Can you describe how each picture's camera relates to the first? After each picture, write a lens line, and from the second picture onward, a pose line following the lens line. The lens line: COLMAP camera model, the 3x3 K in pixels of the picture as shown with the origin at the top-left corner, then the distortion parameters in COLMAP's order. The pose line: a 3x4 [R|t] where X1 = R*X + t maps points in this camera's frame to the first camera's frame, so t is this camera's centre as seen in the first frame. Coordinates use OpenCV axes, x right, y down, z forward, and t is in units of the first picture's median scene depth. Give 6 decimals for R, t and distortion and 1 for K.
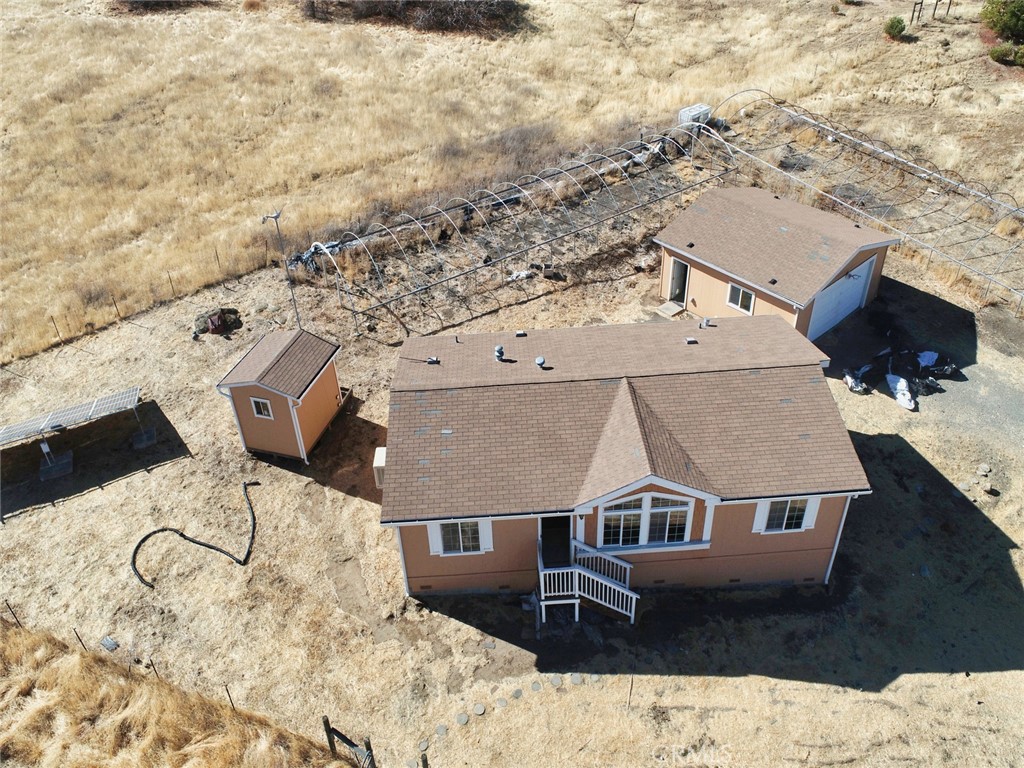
lens RADIAL K [[709.3, 0, 570.1], [0, 709.3, 385.5], [0, 0, 1]] dist [-0.012329, 0.004605]
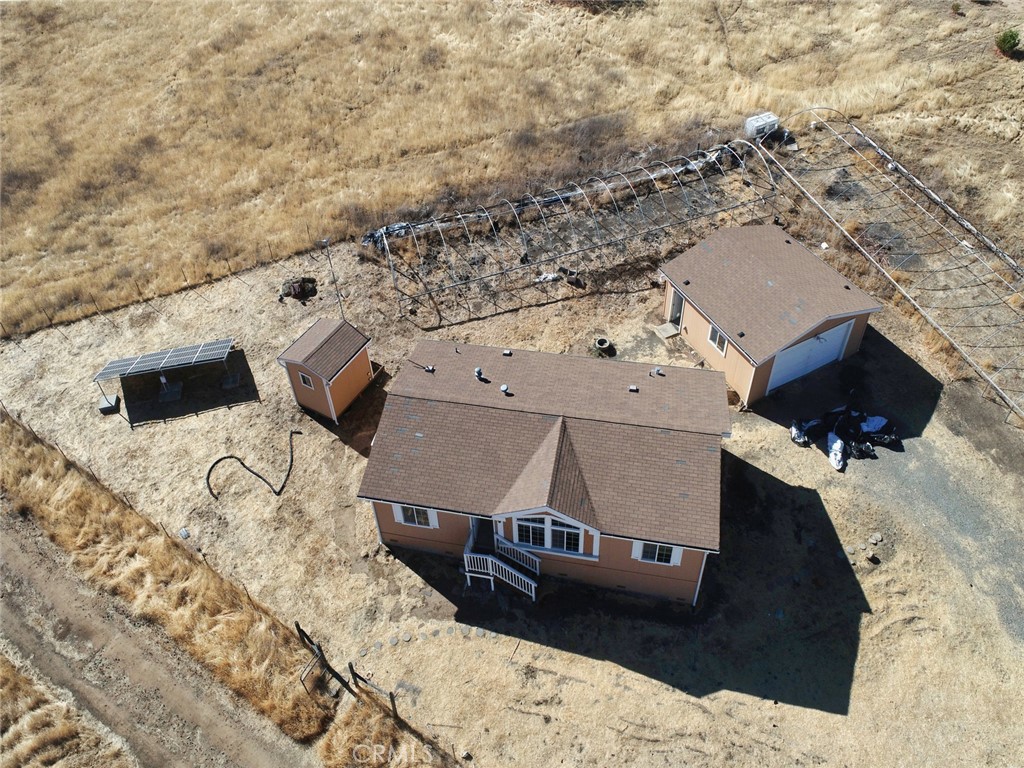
lens RADIAL K [[709.3, 0, 570.1], [0, 709.3, 385.5], [0, 0, 1]] dist [-0.012329, 0.004605]
pose [[0.968336, 0.178374, -0.174665, 0.219099], [-0.149548, 0.974673, 0.166279, -0.200616], [0.199901, -0.134893, 0.970486, -0.150610]]
